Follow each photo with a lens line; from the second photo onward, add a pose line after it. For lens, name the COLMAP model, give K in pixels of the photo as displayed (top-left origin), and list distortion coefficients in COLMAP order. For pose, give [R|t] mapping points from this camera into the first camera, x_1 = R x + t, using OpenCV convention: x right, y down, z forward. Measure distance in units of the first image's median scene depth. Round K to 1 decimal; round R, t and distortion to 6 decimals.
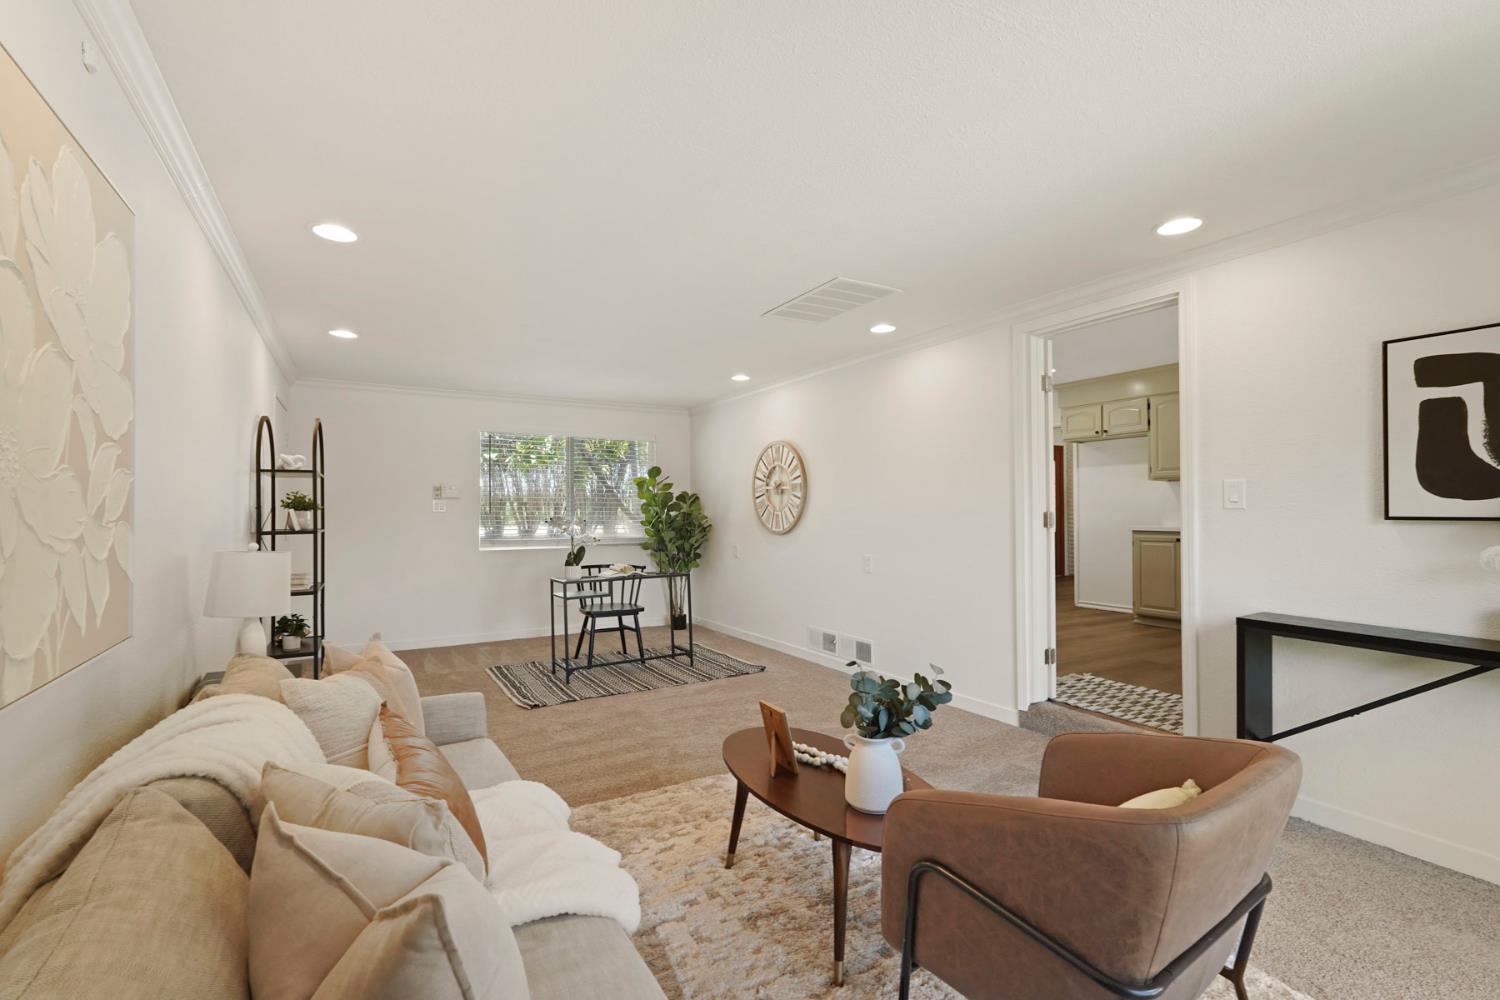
lens RADIAL K [[668.7, 0, 752.0], [0, 668.7, 513.1], [0, 0, 1]] dist [-0.015847, 0.008287]
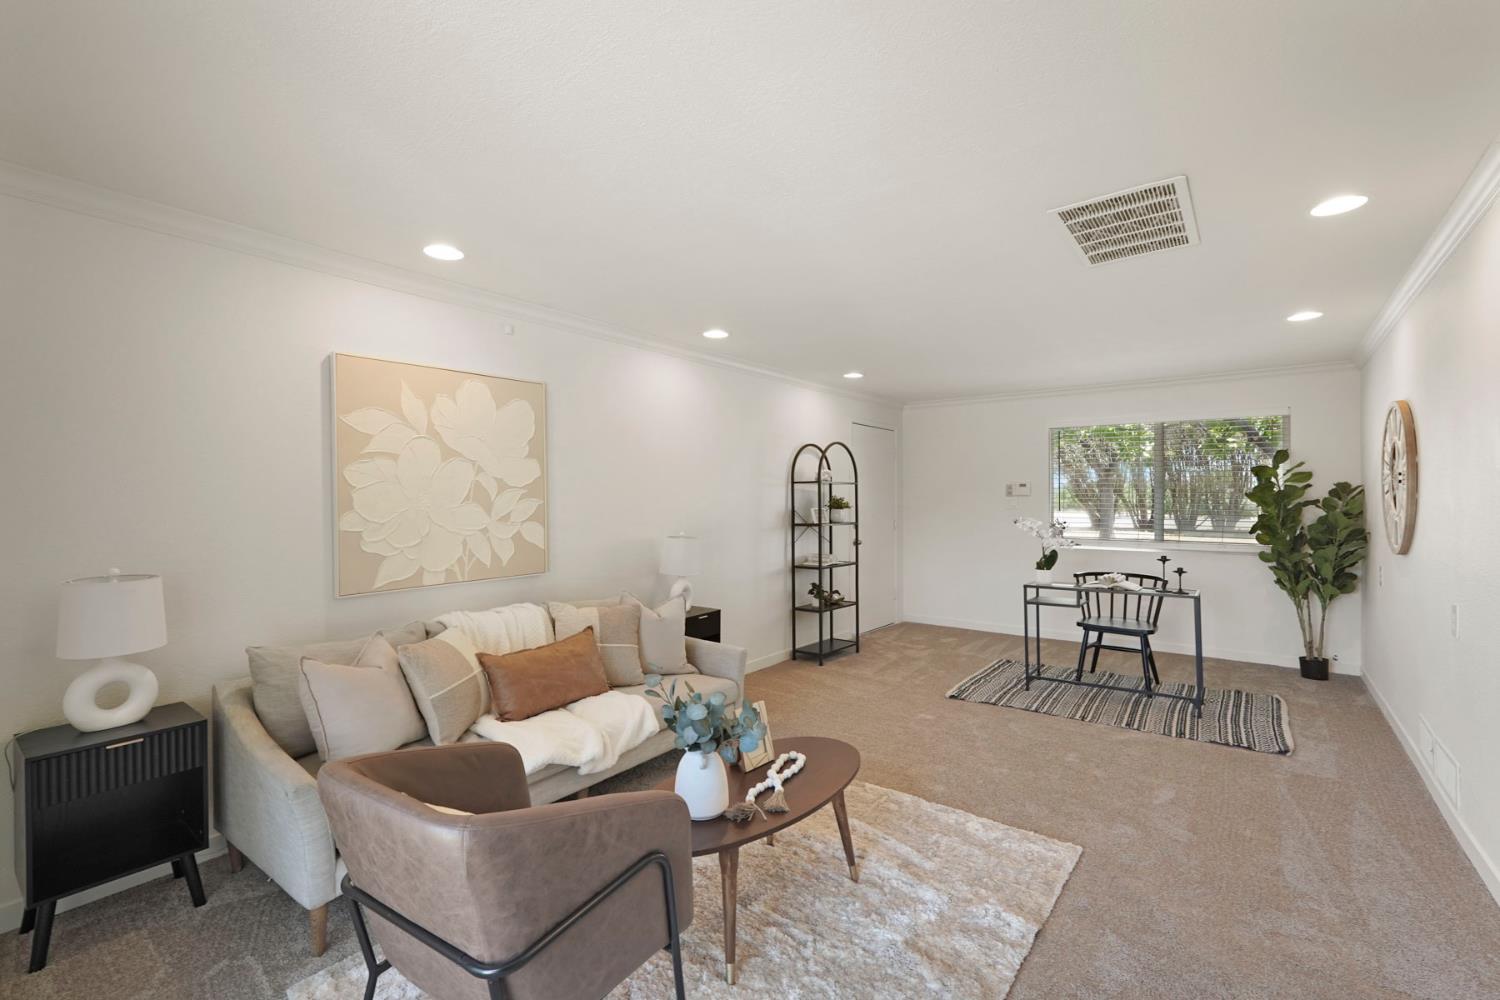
lens RADIAL K [[668.7, 0, 752.0], [0, 668.7, 513.1], [0, 0, 1]] dist [-0.015847, 0.008287]
pose [[0.372317, 0.022000, -0.927845, 0.453947], [-0.004254, 0.999749, 0.021998, -0.019773], [0.928096, -0.004243, 0.372317, 0.268327]]
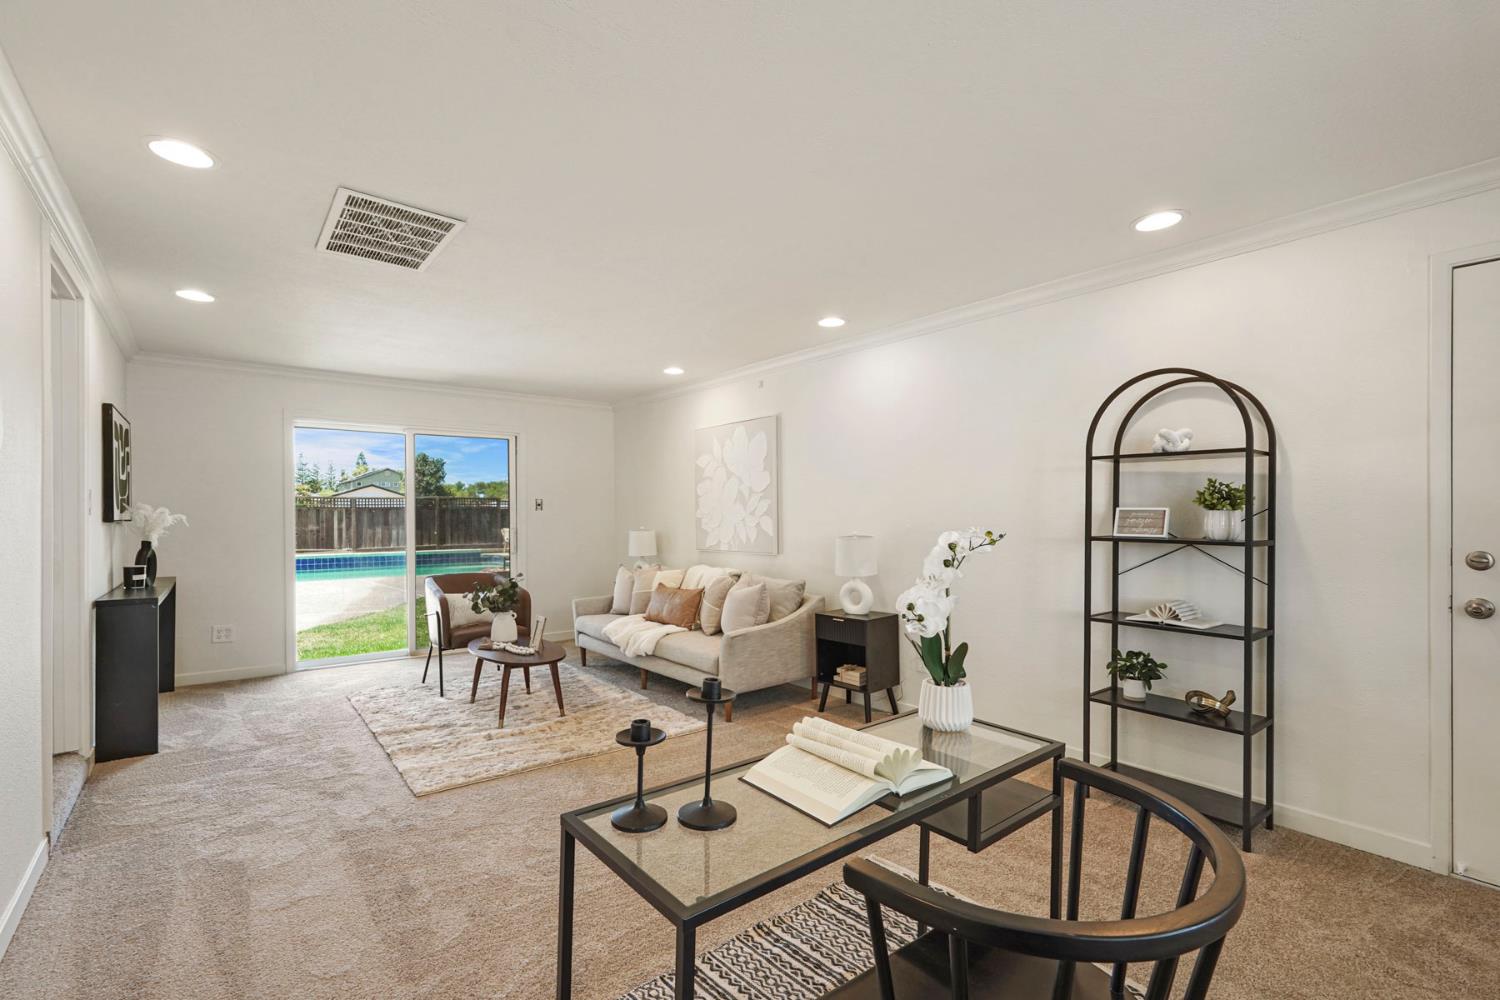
lens RADIAL K [[668.7, 0, 752.0], [0, 668.7, 513.1], [0, 0, 1]] dist [-0.015847, 0.008287]
pose [[-0.990934, 0.004688, -0.134271, -0.136657], [0.004008, 0.999978, 0.005336, -0.003792], [0.134293, 0.004750, -0.990930, 1.302028]]
